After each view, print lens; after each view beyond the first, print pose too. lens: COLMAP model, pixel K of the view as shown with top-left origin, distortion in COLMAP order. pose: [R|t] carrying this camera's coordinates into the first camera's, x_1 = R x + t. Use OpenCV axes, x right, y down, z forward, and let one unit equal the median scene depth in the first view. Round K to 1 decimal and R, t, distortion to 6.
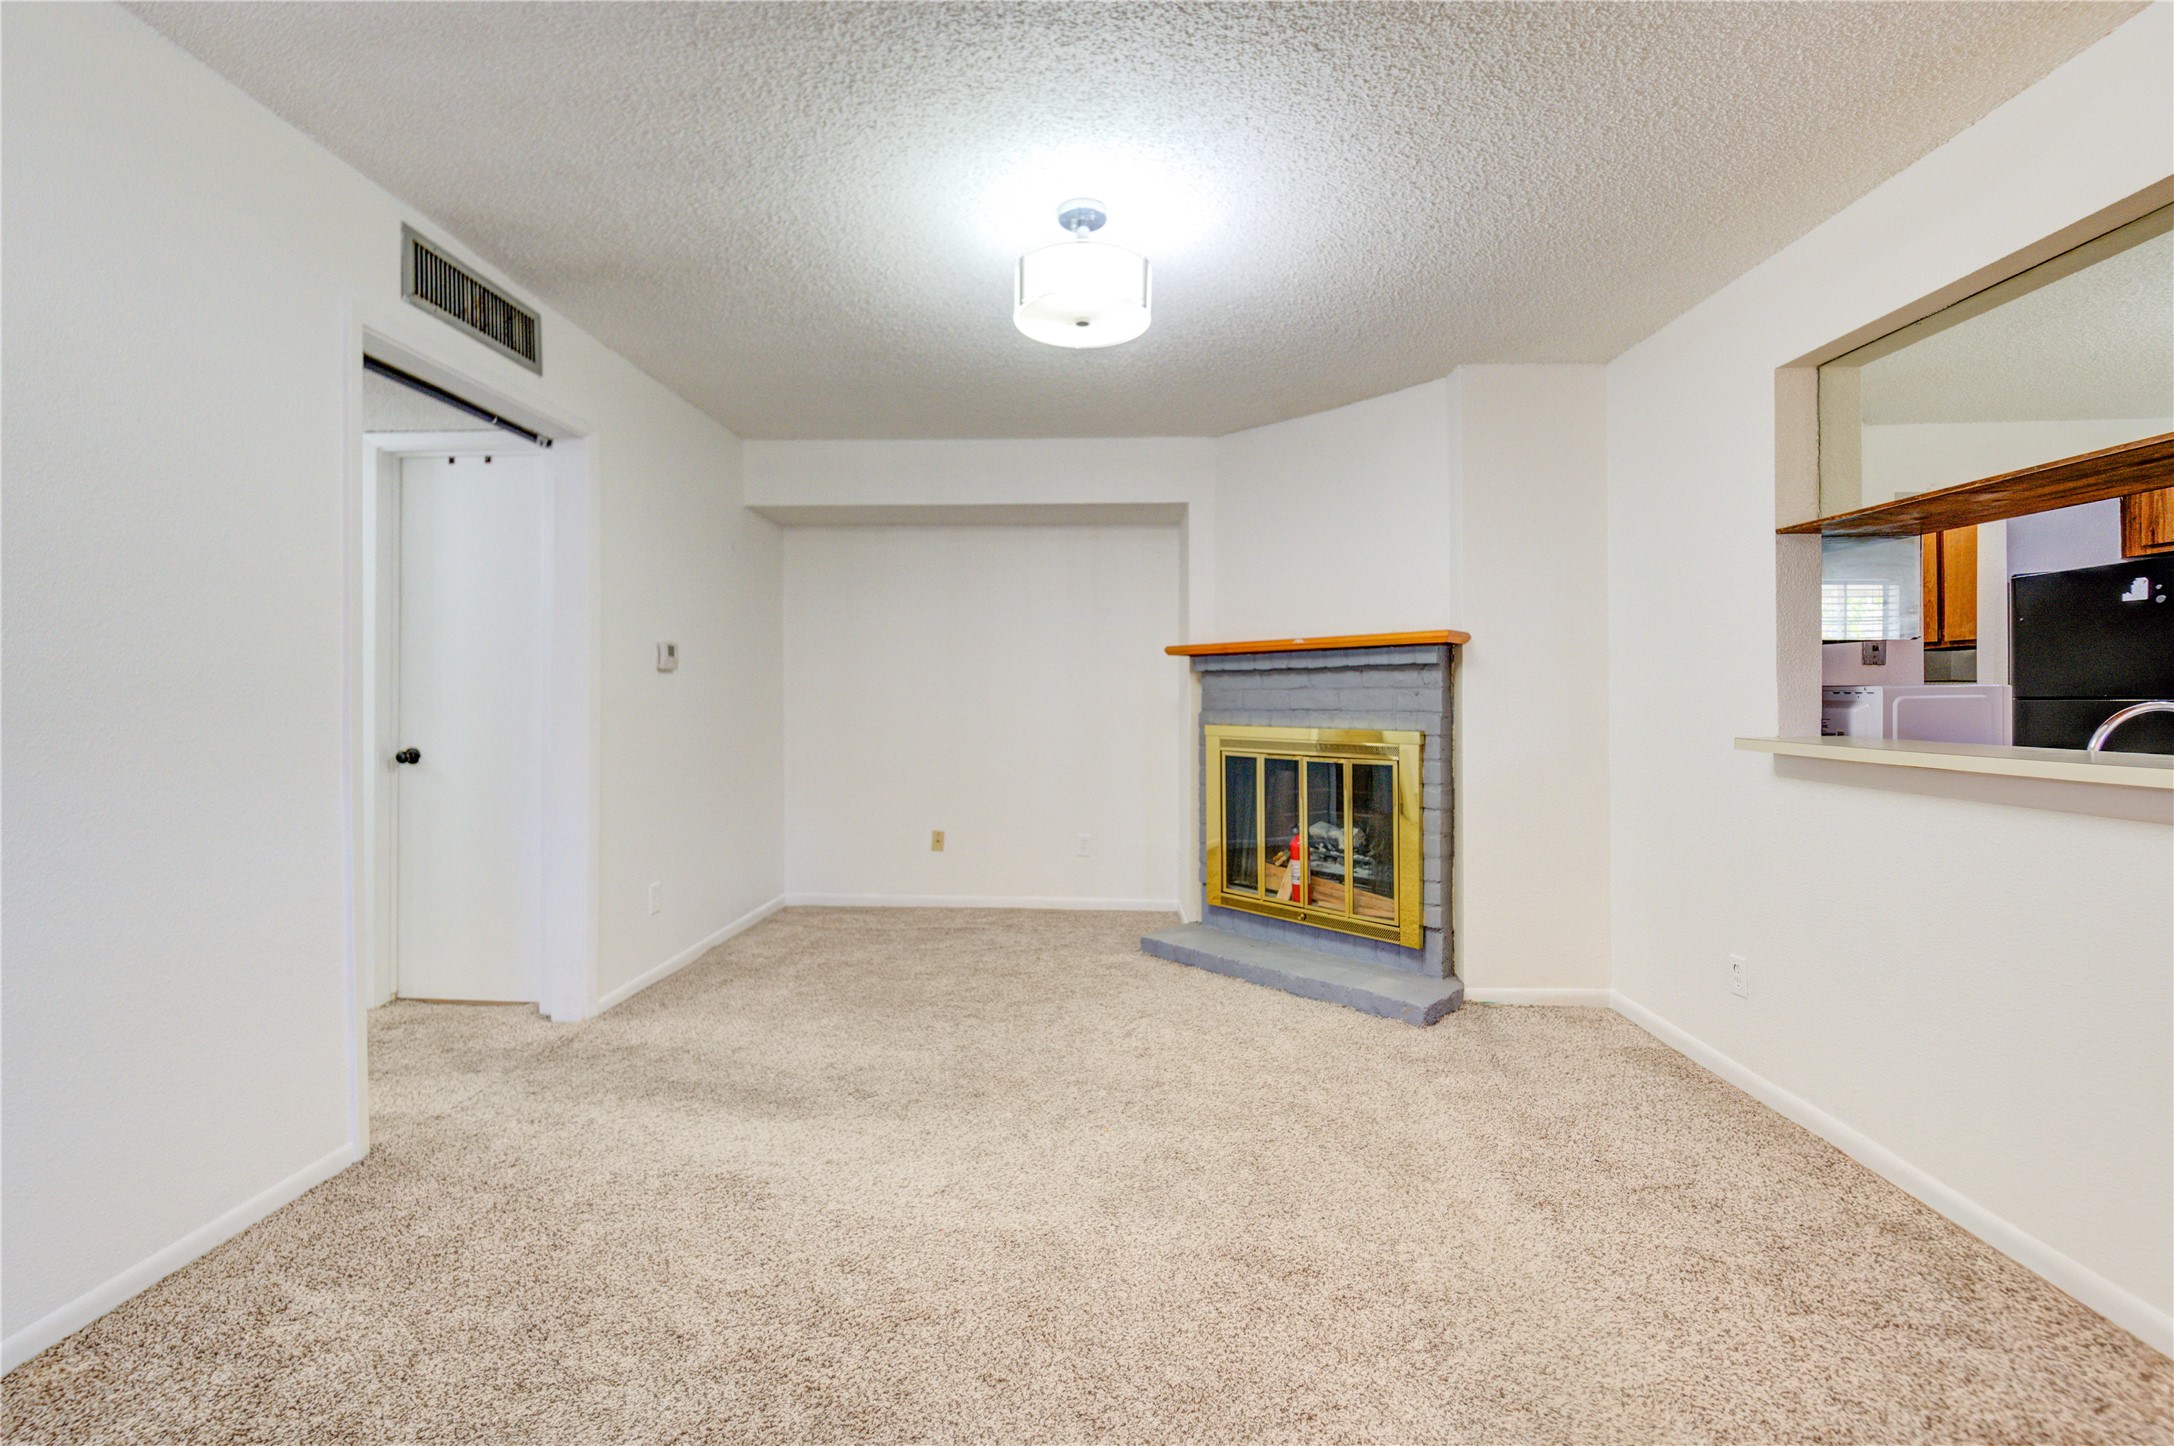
lens RADIAL K [[888.8, 0, 1066.9], [0, 888.8, 695.7], [0, 0, 1]] dist [-0.006436, -0.005590]
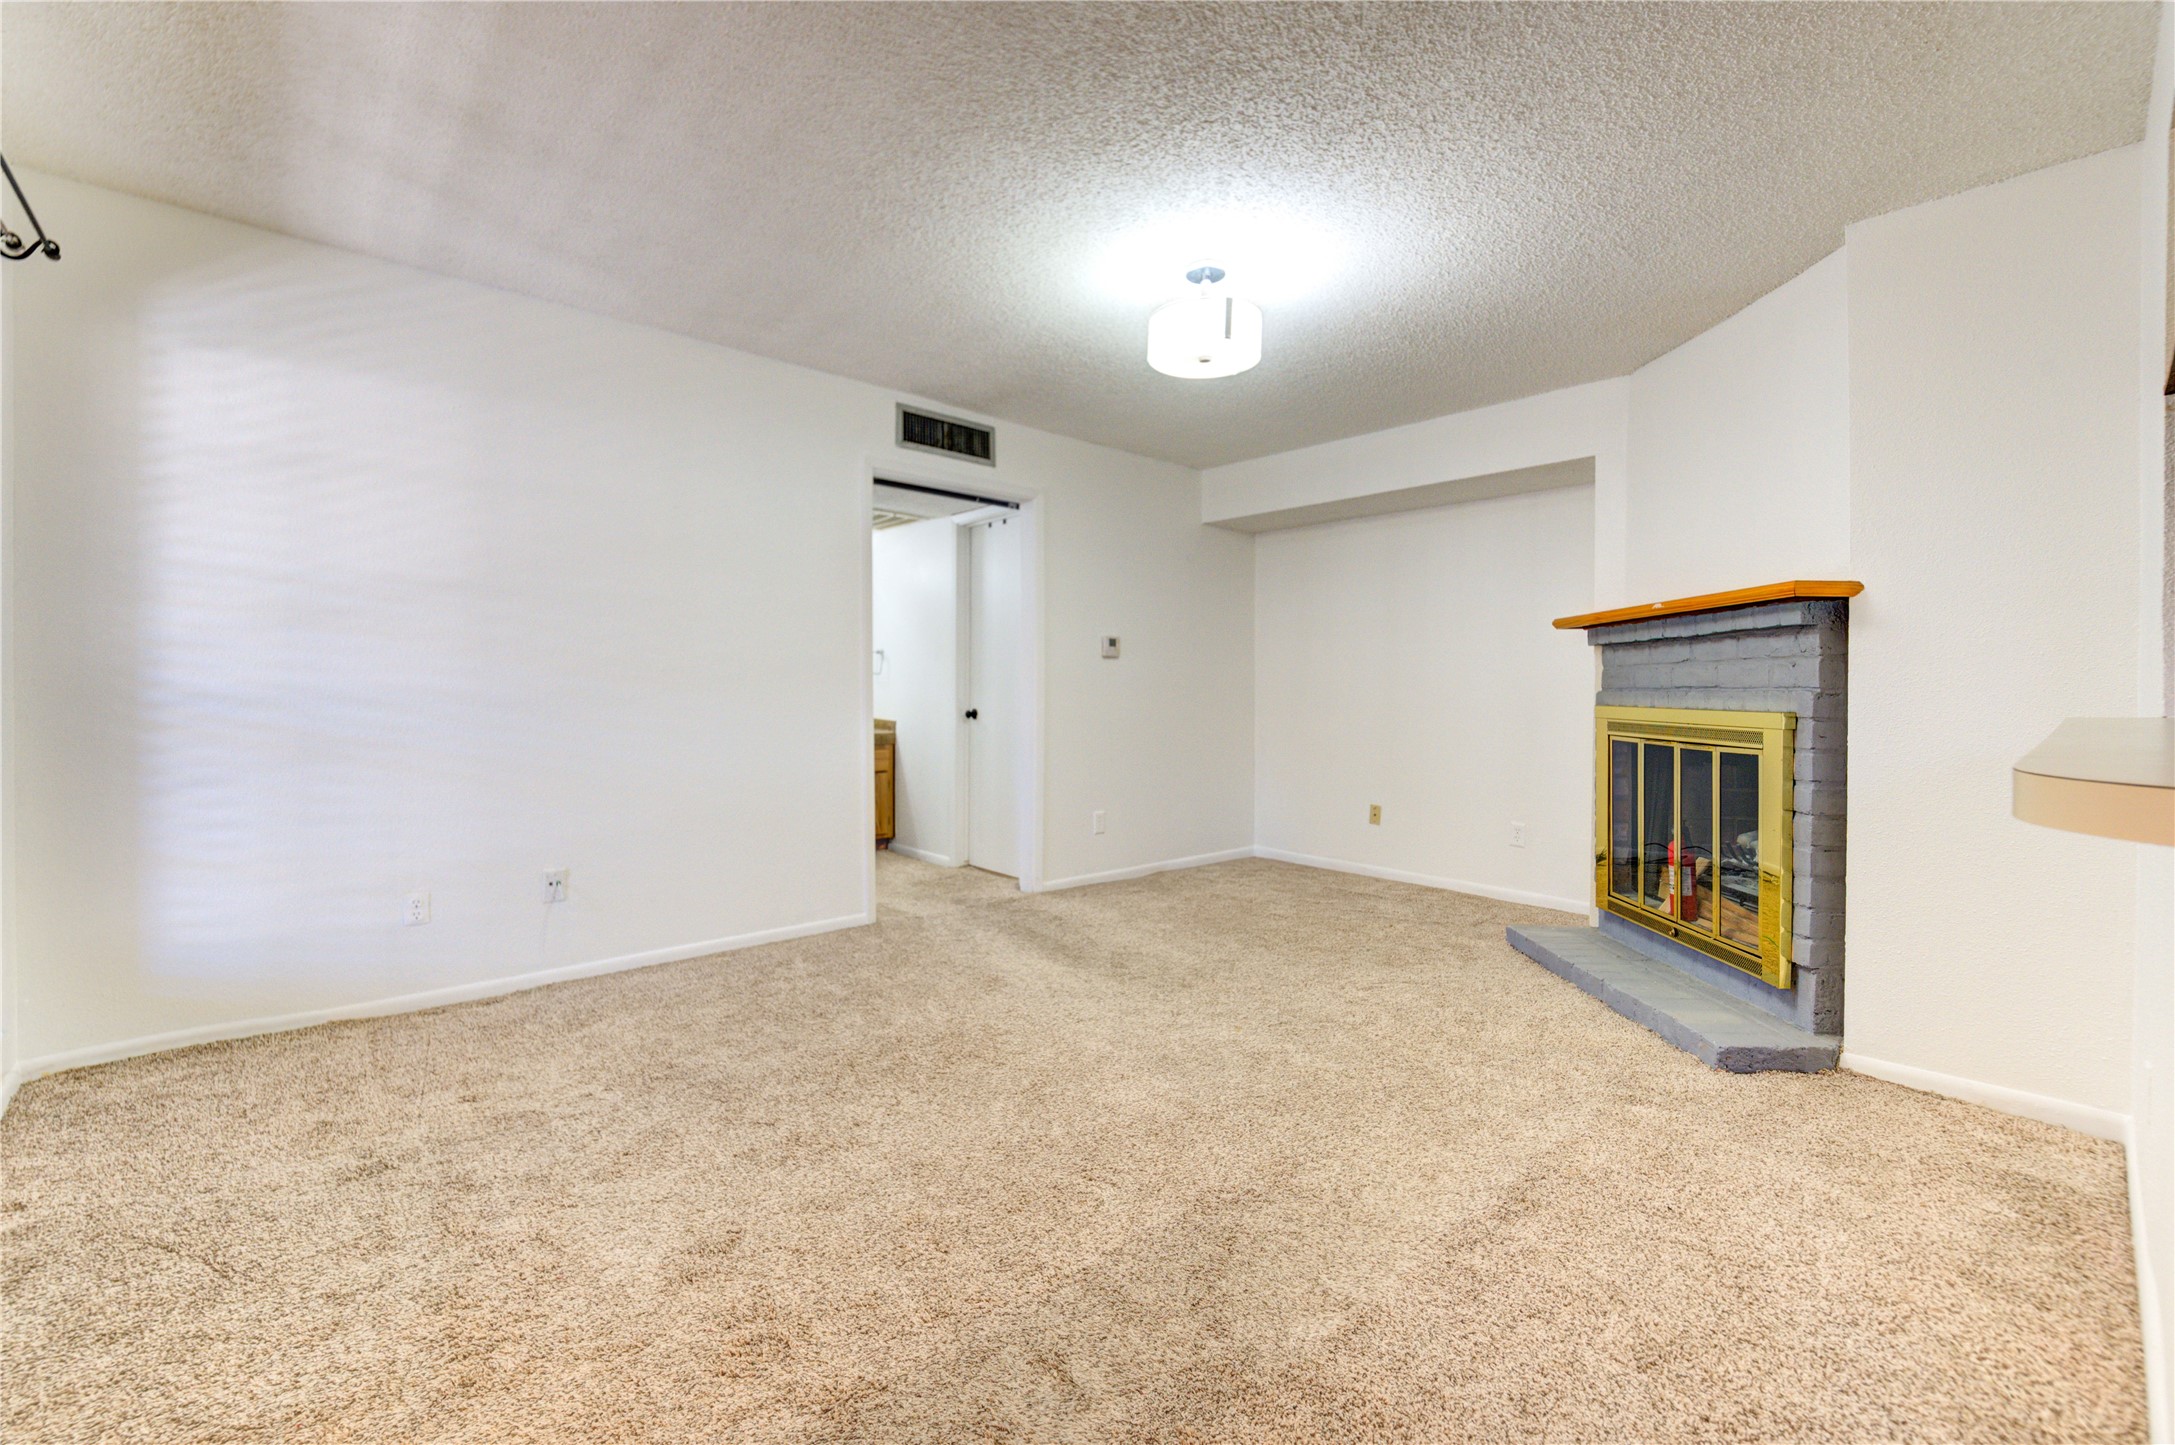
lens RADIAL K [[889.2, 0, 1067.4], [0, 889.2, 695.2], [0, 0, 1]] dist [-0.006436, -0.005590]
pose [[0.699712, 0.008336, -0.714376, 0.508091], [-0.003582, 0.999960, 0.008161, 0.020628], [0.714416, -0.003152, 0.699714, 0.000472]]
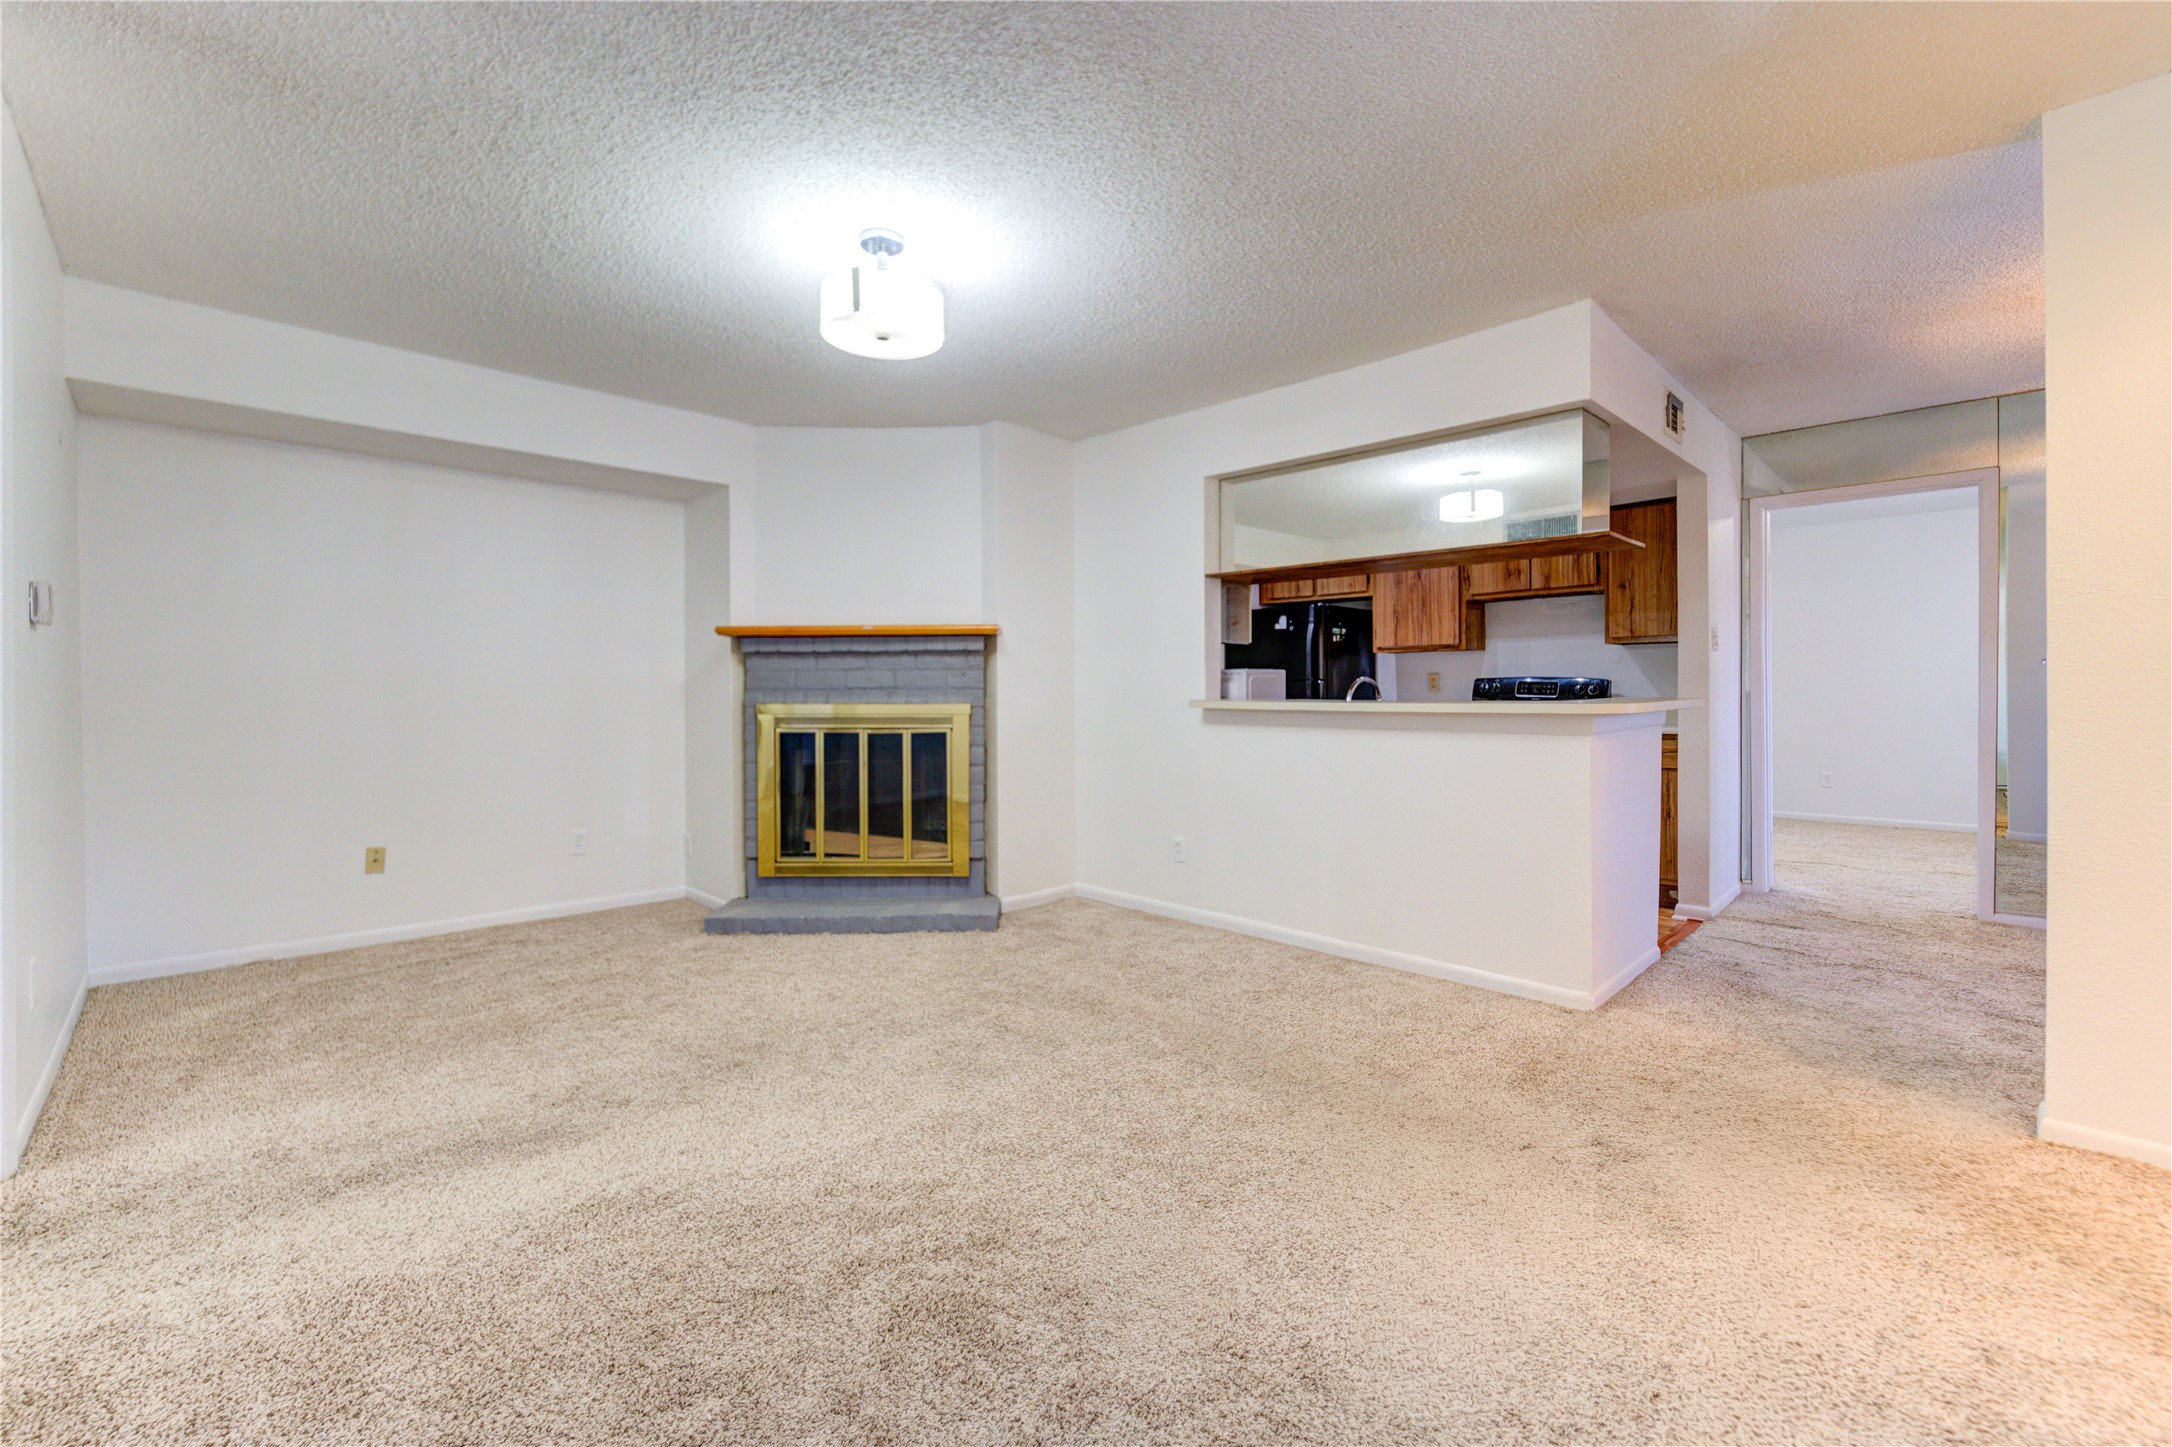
lens RADIAL K [[899.3, 0, 1059.3], [0, 899.3, 697.8], [0, 0, 1]] dist [-0.006762, -0.005354]
pose [[0.681858, -0.006307, 0.731457, -0.446921], [0.000139, 0.999964, 0.008493, 0.020119], [-0.731484, -0.005690, 0.681834, 0.034693]]
